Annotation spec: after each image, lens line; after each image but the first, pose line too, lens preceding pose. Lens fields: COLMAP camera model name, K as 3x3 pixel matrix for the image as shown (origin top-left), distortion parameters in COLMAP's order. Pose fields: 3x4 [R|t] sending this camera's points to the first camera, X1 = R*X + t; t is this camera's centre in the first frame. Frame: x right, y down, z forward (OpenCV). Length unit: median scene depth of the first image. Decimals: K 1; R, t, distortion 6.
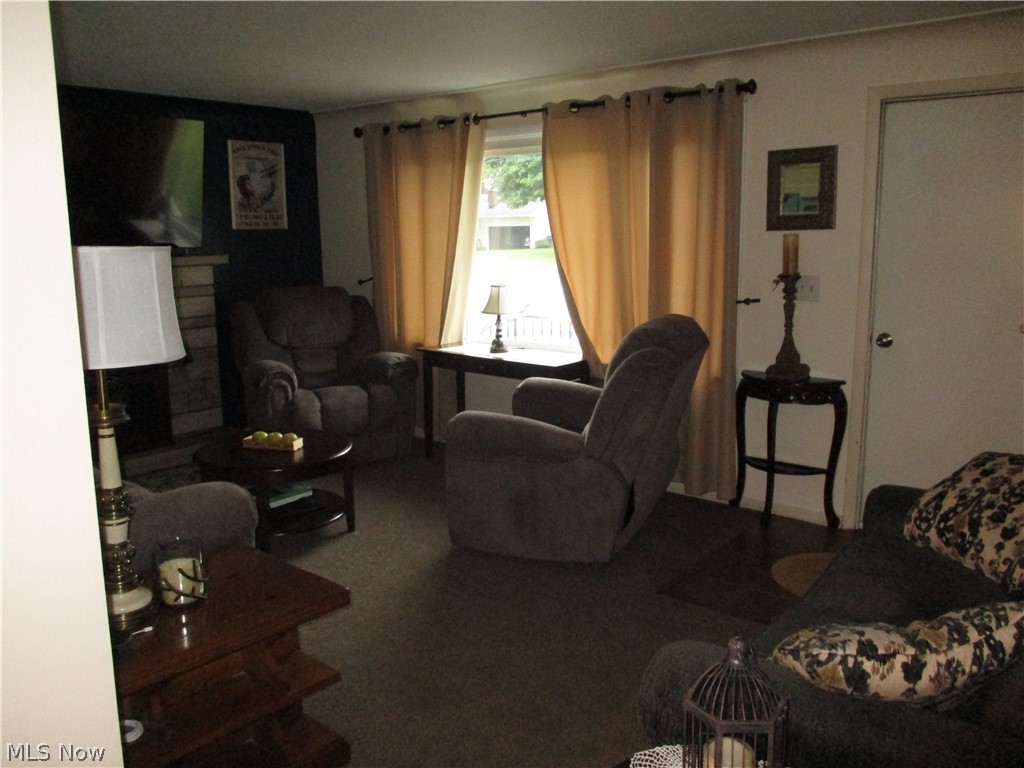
lens RADIAL K [[863.7, 0, 507.8], [0, 863.7, 379.9], [0, 0, 1]] dist [-0.035398, 0.017507]
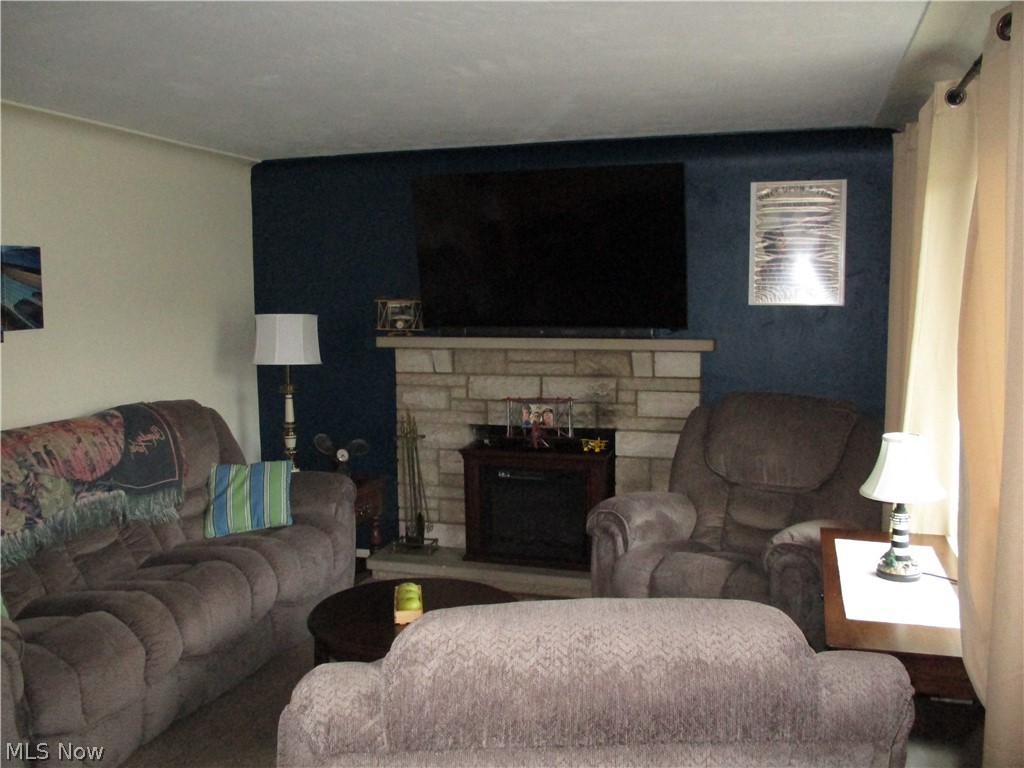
lens RADIAL K [[919.1, 0, 512.8], [0, 919.1, 381.5], [0, 0, 1]] dist [-0.029038, 0.002651]
pose [[0.397806, 0.094139, -0.912627, 0.347991], [-0.162282, 0.986257, 0.030997, -0.115849], [0.903003, 0.135773, 0.407617, 0.578076]]
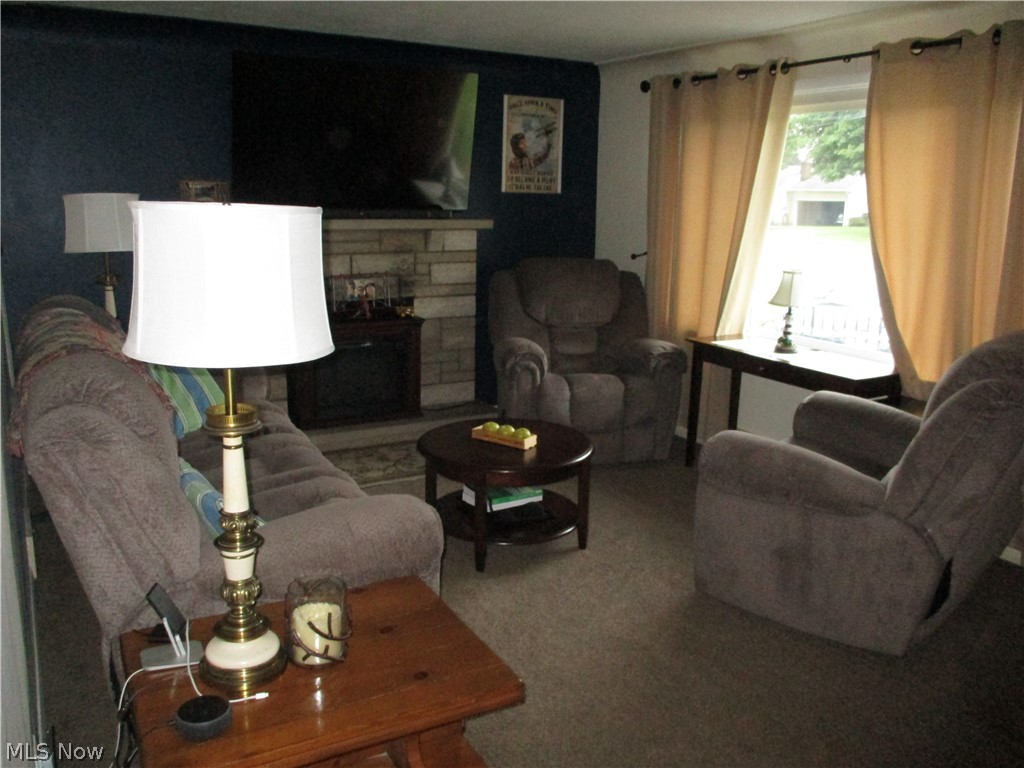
lens RADIAL K [[863.7, 0, 507.8], [0, 863.7, 379.9], [0, 0, 1]] dist [-0.035398, 0.017507]
pose [[0.941575, 0.100589, -0.321431, 0.006762], [-0.089329, 0.994765, 0.049629, -0.022457], [0.324741, -0.018016, 0.945631, 0.131367]]
